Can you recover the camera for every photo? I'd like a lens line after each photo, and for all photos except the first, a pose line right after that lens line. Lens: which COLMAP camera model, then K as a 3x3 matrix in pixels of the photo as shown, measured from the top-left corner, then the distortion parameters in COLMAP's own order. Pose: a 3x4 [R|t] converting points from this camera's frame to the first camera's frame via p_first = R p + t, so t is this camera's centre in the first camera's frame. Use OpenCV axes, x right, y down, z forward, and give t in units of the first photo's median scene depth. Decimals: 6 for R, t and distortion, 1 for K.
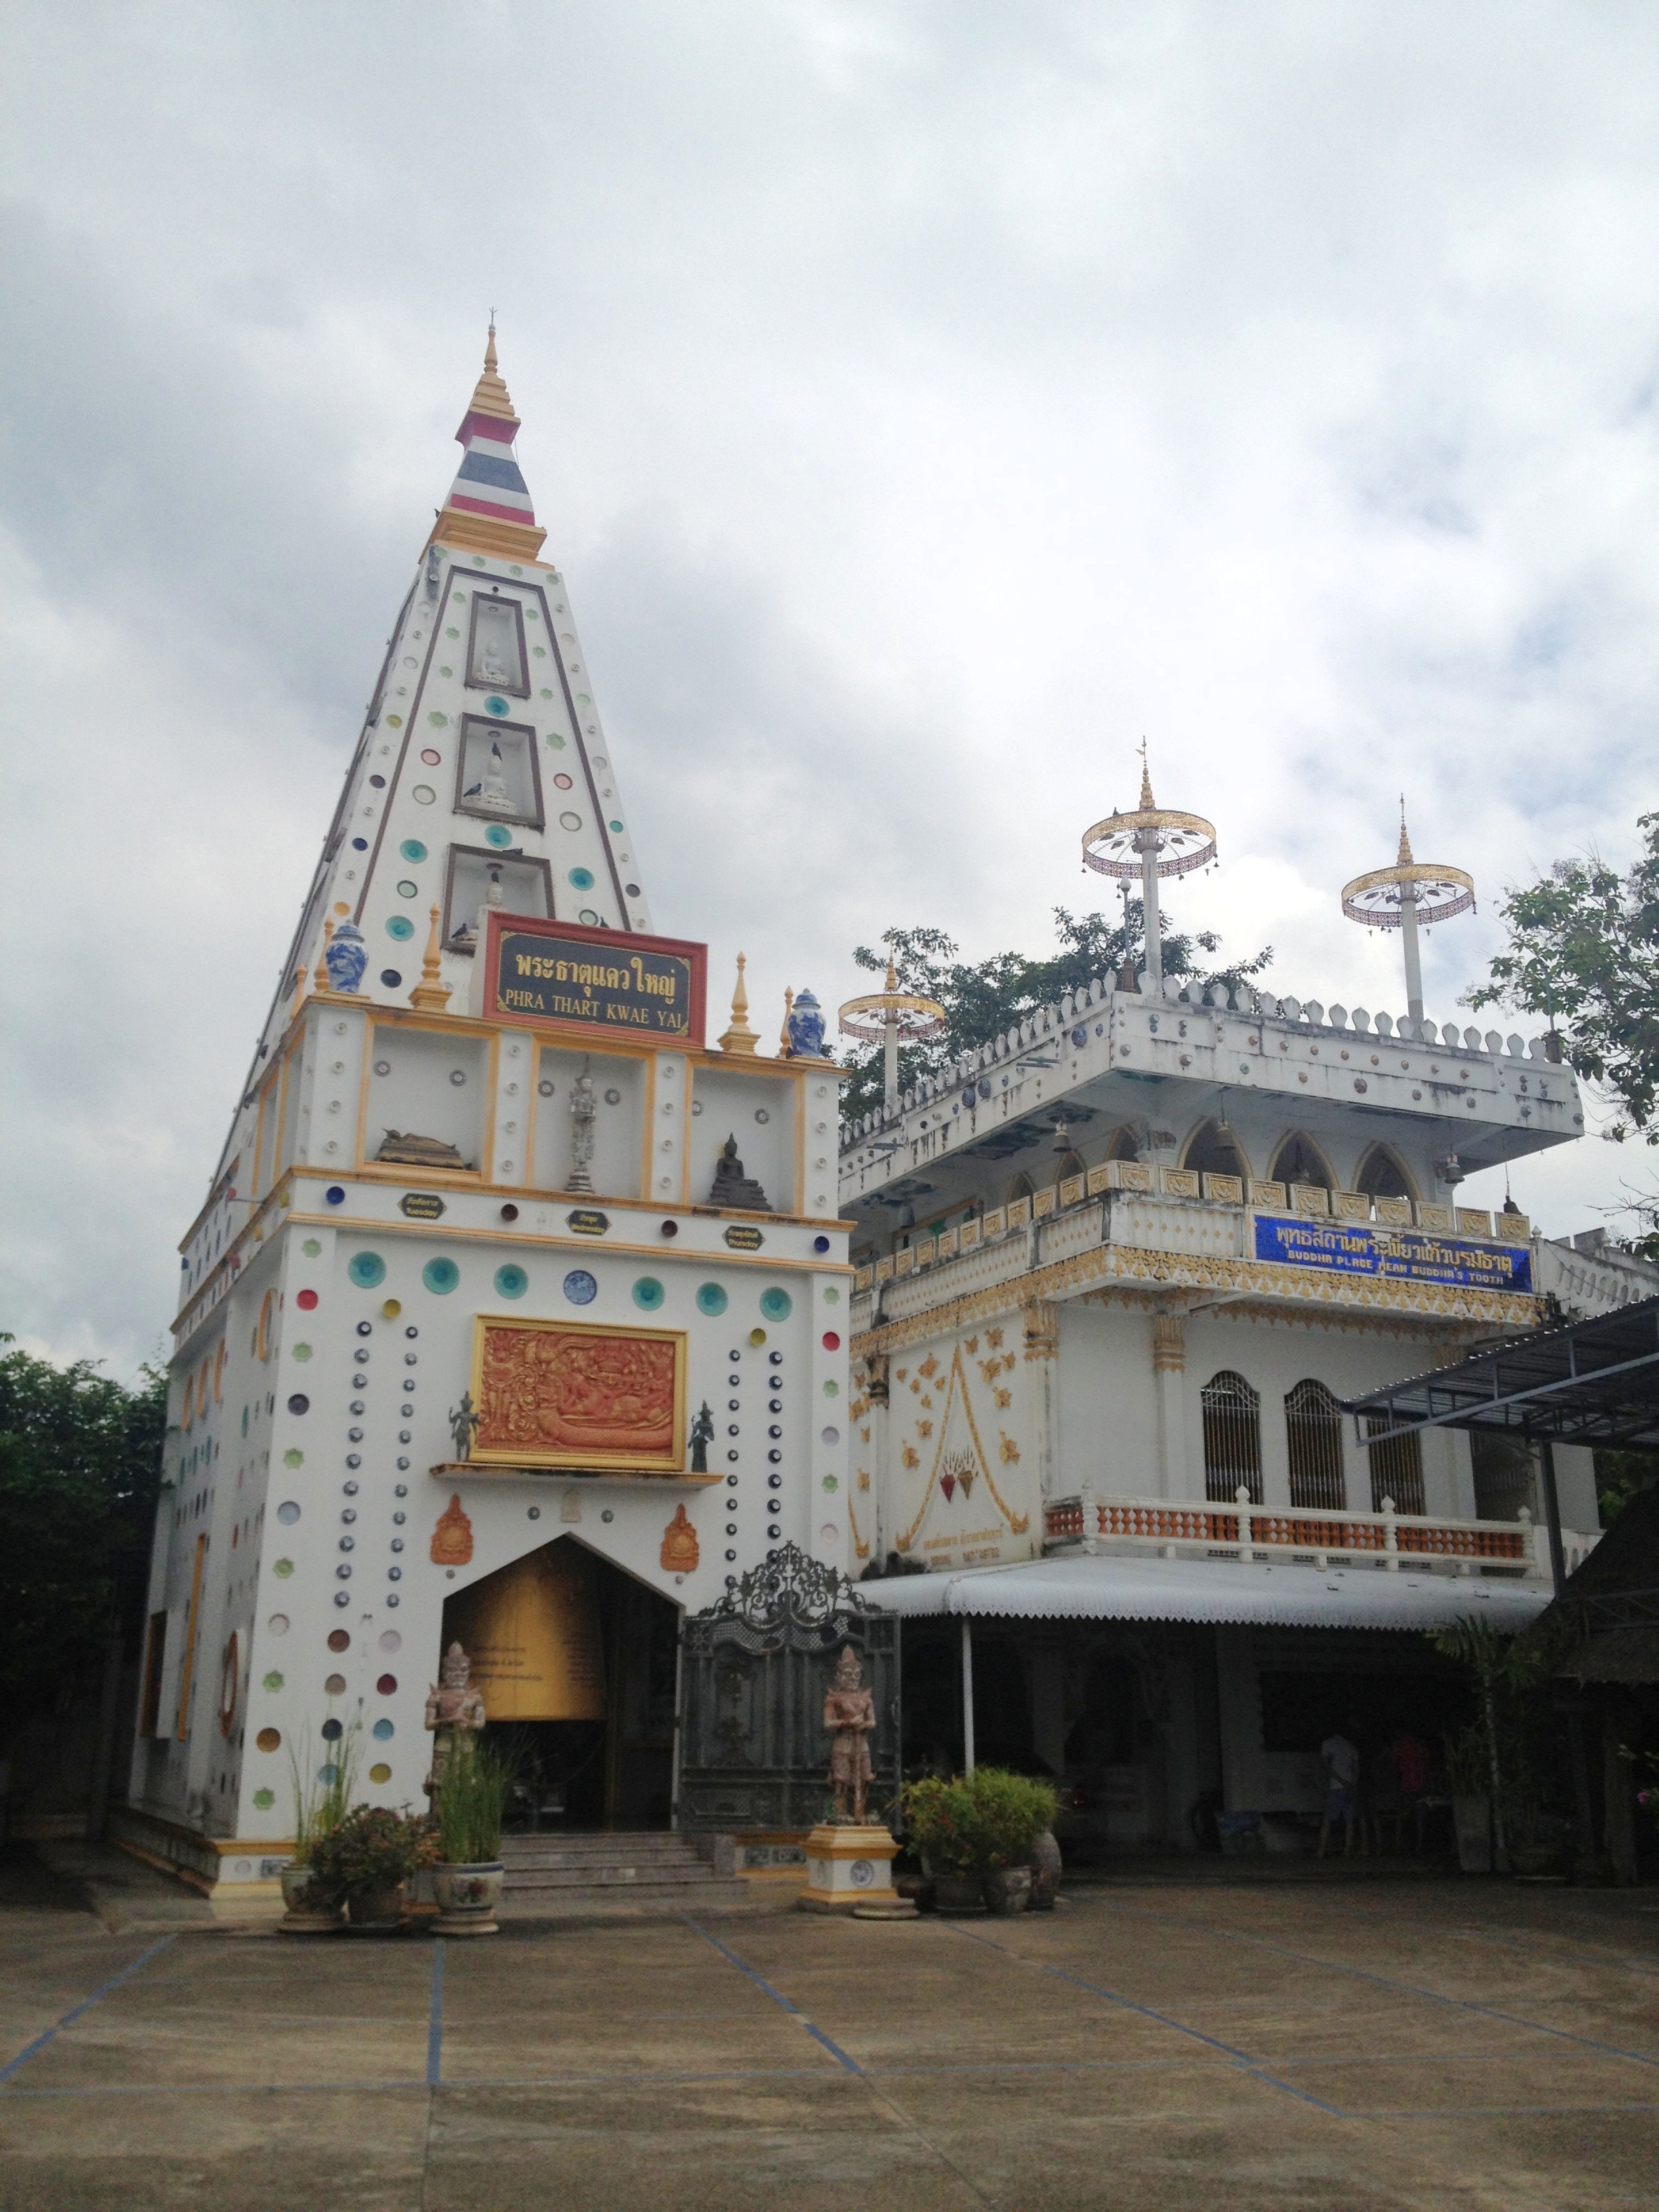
lens RADIAL K [[2047.3, 0, 829.5], [0, 2047.3, 1106.0], [0, 0, 1]] dist [0.148767, -0.351915]
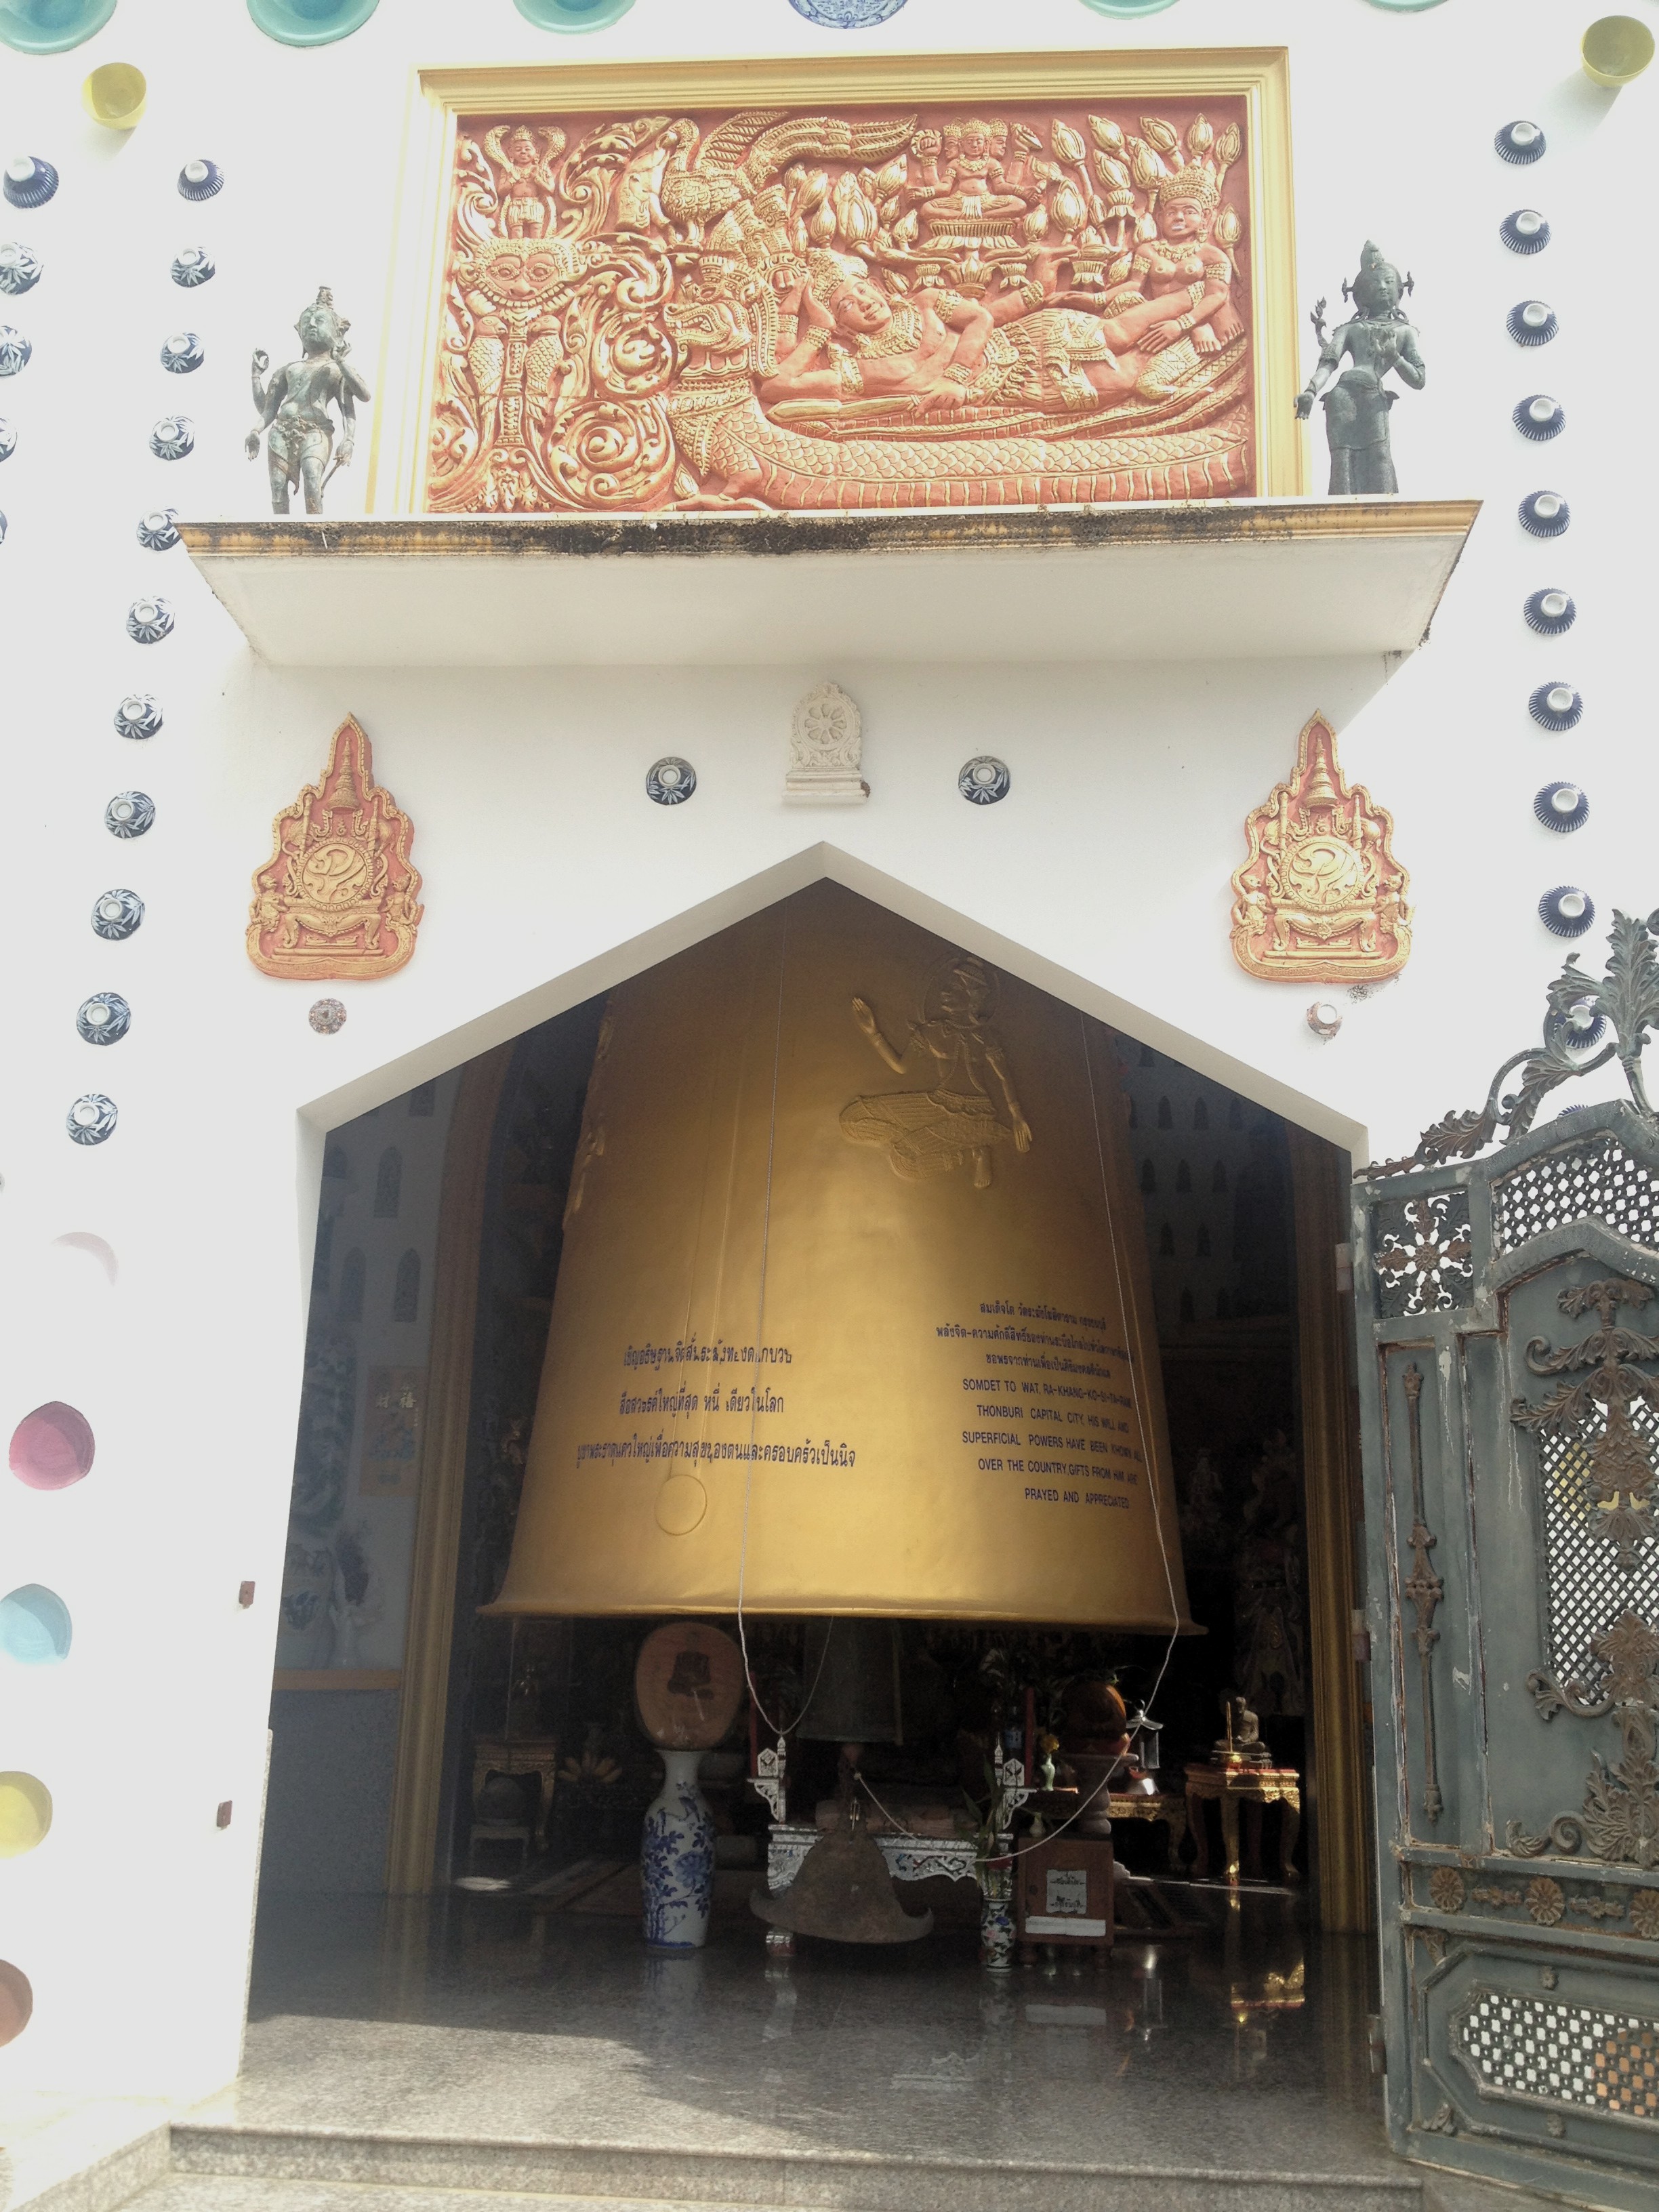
lens RADIAL K [[2047.3, 0, 829.5], [0, 2047.3, 1106.0], [0, 0, 1]] dist [0.148767, -0.351915]
pose [[0.882359, -0.096314, -0.460615, -0.016757], [0.110208, 0.993903, 0.003291, 0.220355], [0.457490, -0.053667, 0.887594, 0.734202]]
